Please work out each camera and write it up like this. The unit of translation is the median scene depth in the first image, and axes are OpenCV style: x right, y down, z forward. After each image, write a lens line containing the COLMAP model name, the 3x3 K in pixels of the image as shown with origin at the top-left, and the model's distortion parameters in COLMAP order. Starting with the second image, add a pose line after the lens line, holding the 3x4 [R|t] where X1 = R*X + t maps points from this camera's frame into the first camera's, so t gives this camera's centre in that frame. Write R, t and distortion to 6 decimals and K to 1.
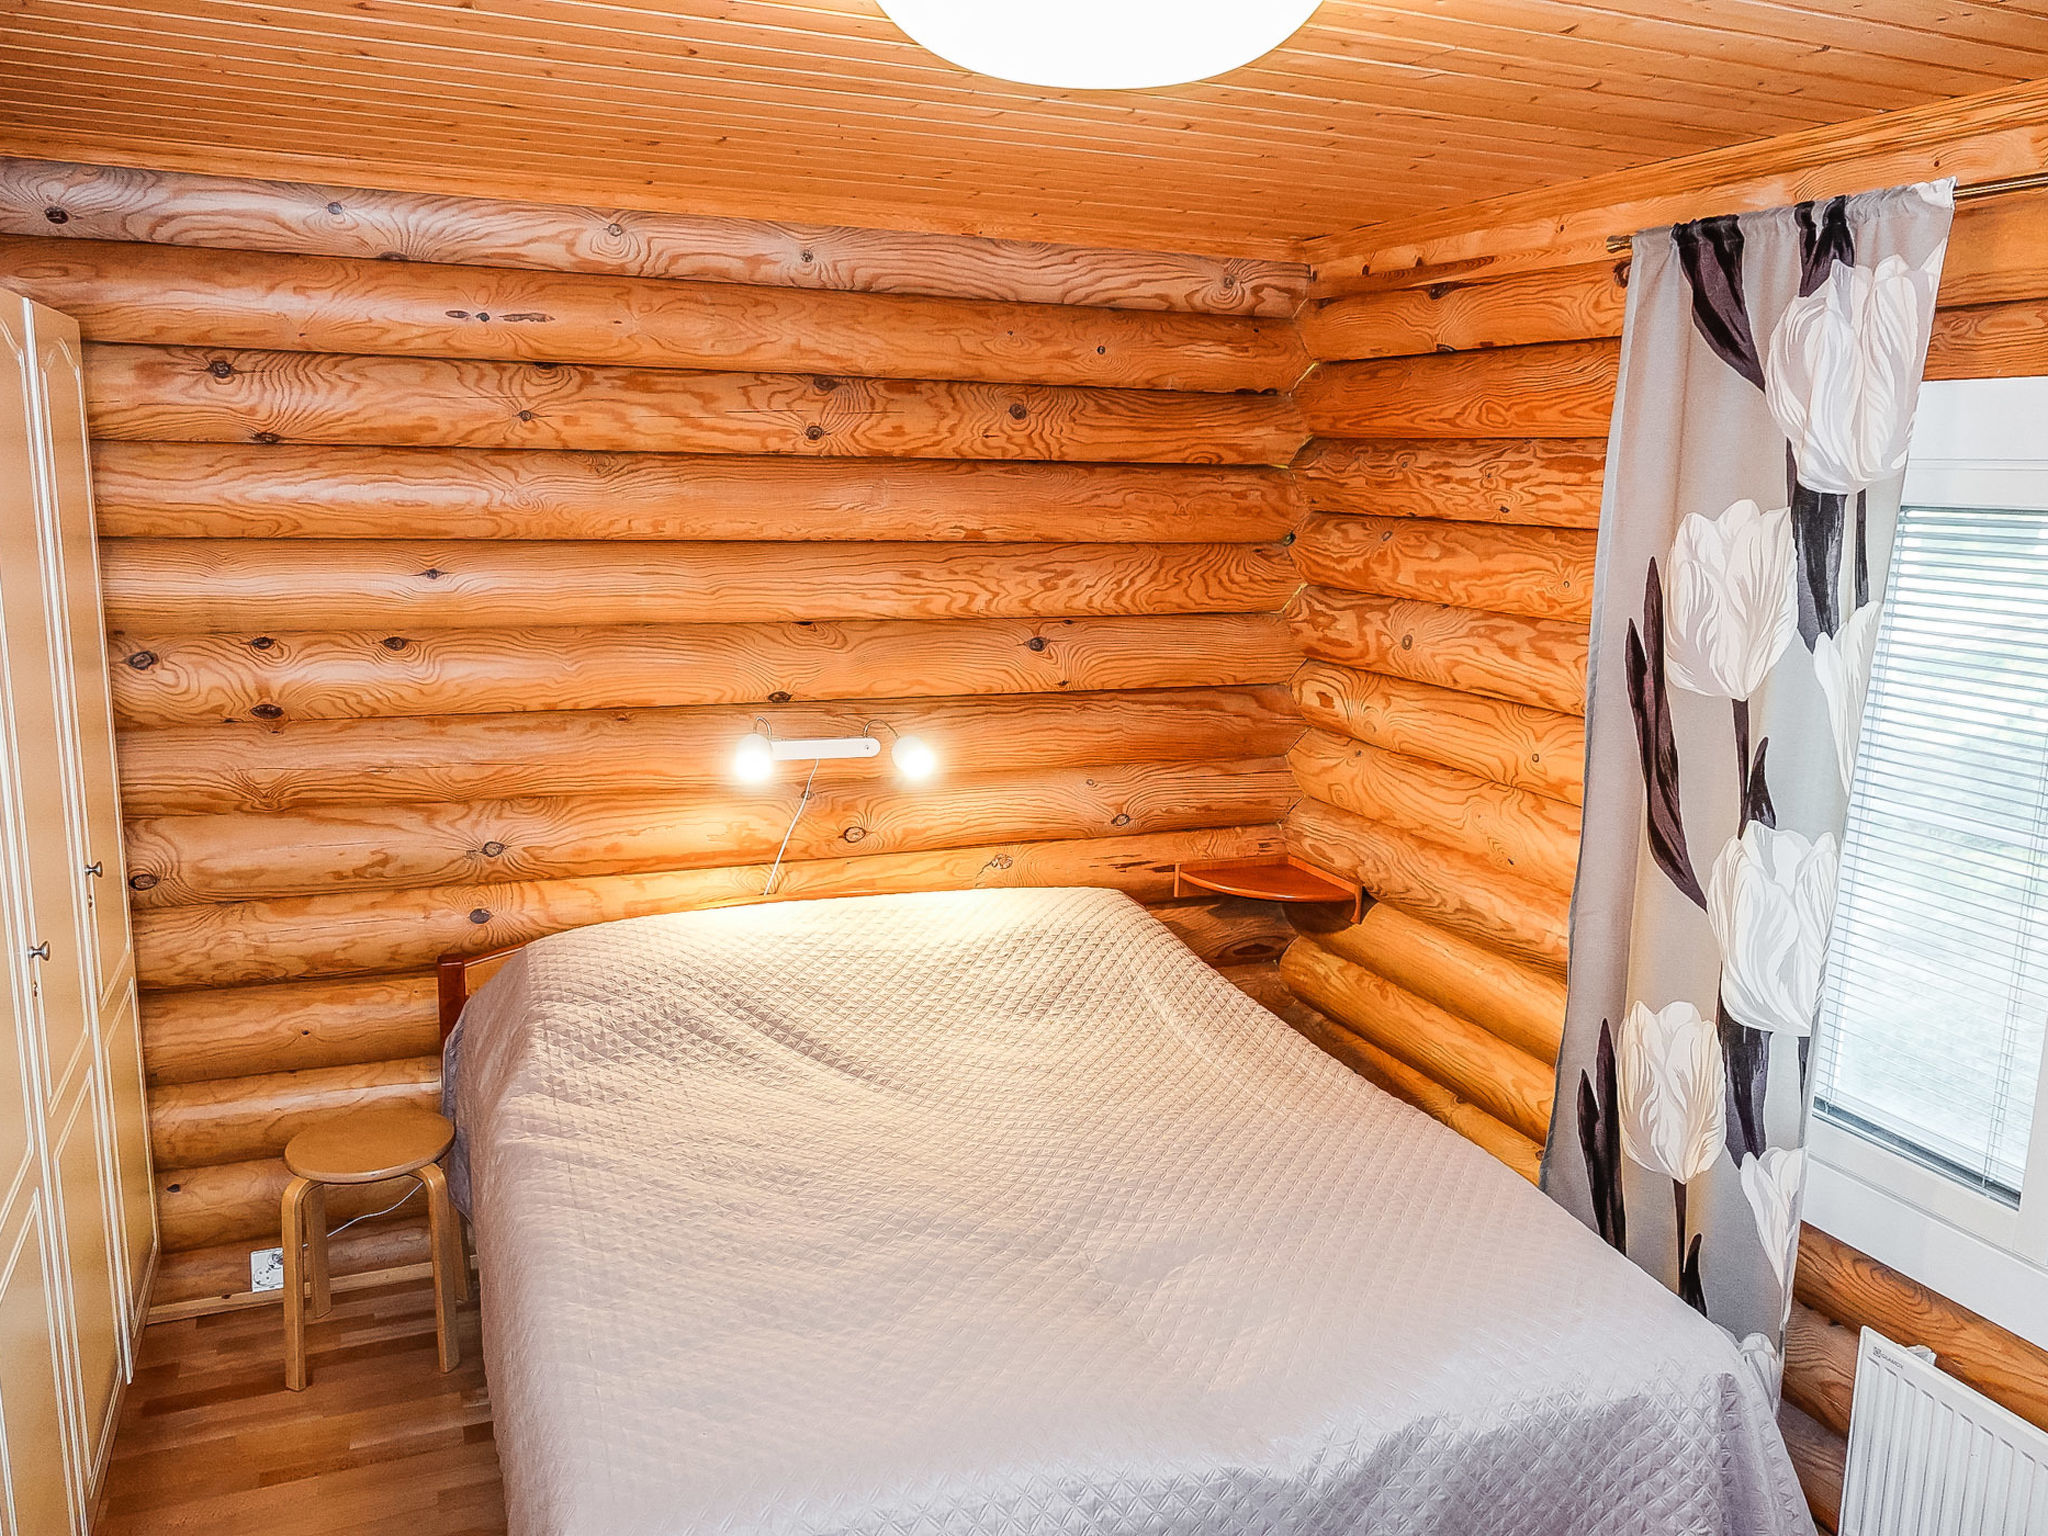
lens RADIAL K [[1603.7, 0, 1024.8], [0, 1603.7, 769.8], [0, 0, 1]] dist [0.000135, -0.000099]
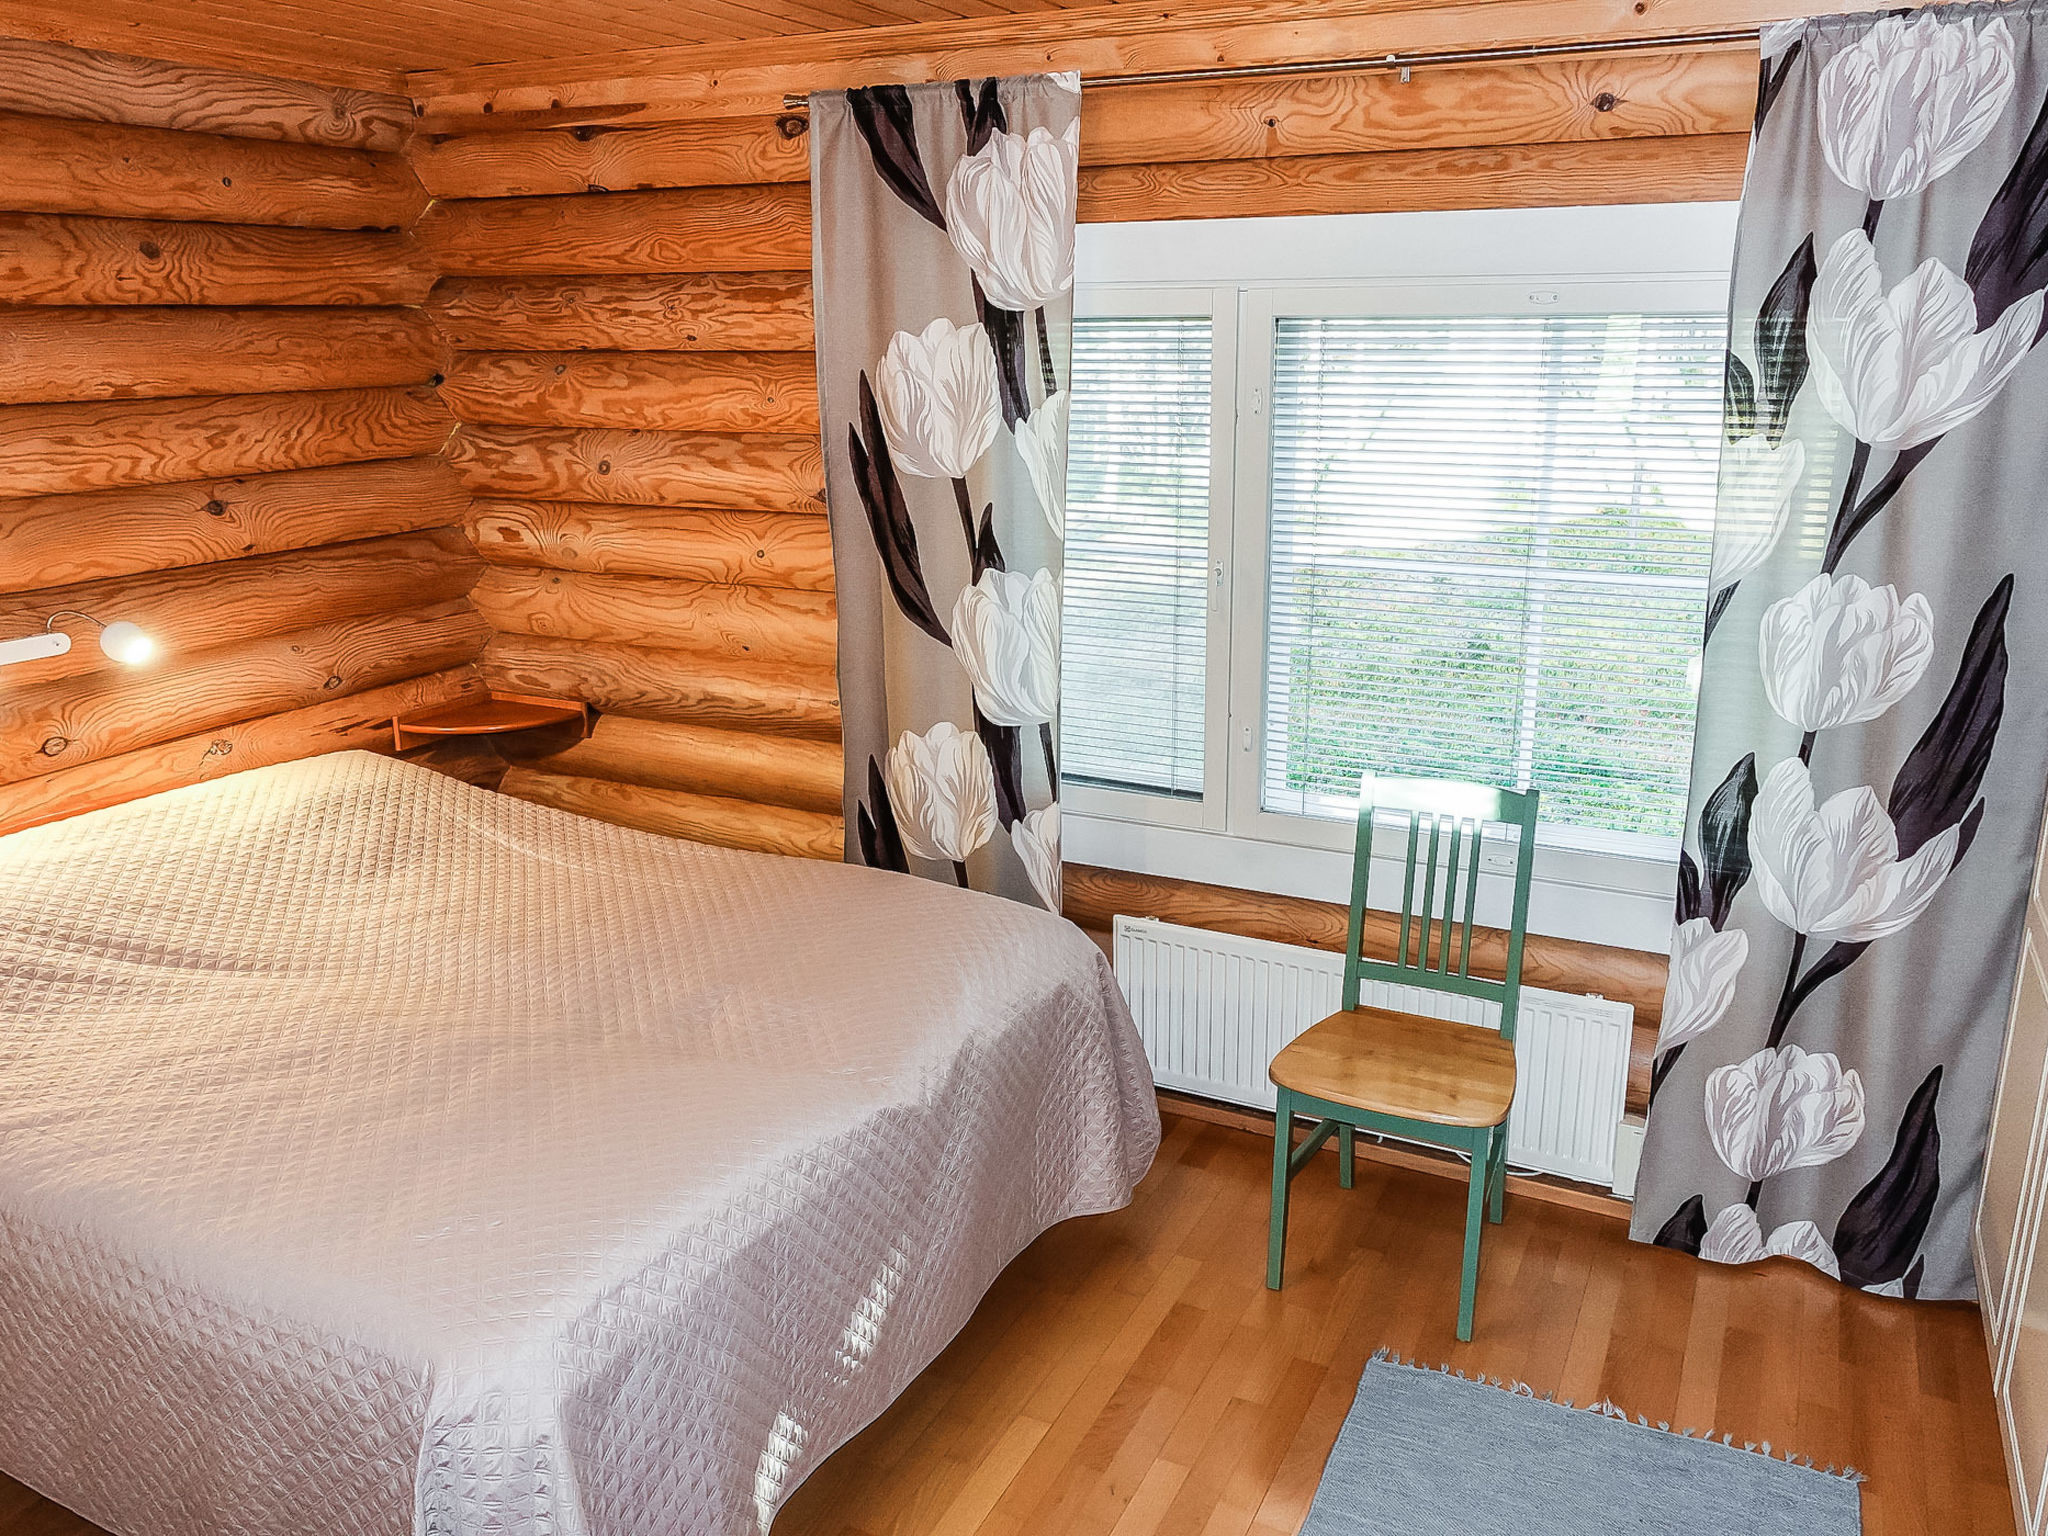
lens RADIAL K [[1603.7, 0, 1042.5], [0, 1603.7, 771.4], [0, 0, 1]] dist [0.000135, -0.000099]
pose [[0.744129, -0.208556, 0.634647, -0.303614], [0.148878, 0.977899, 0.146794, 0.006536], [-0.651235, -0.014748, 0.758732, -0.017931]]
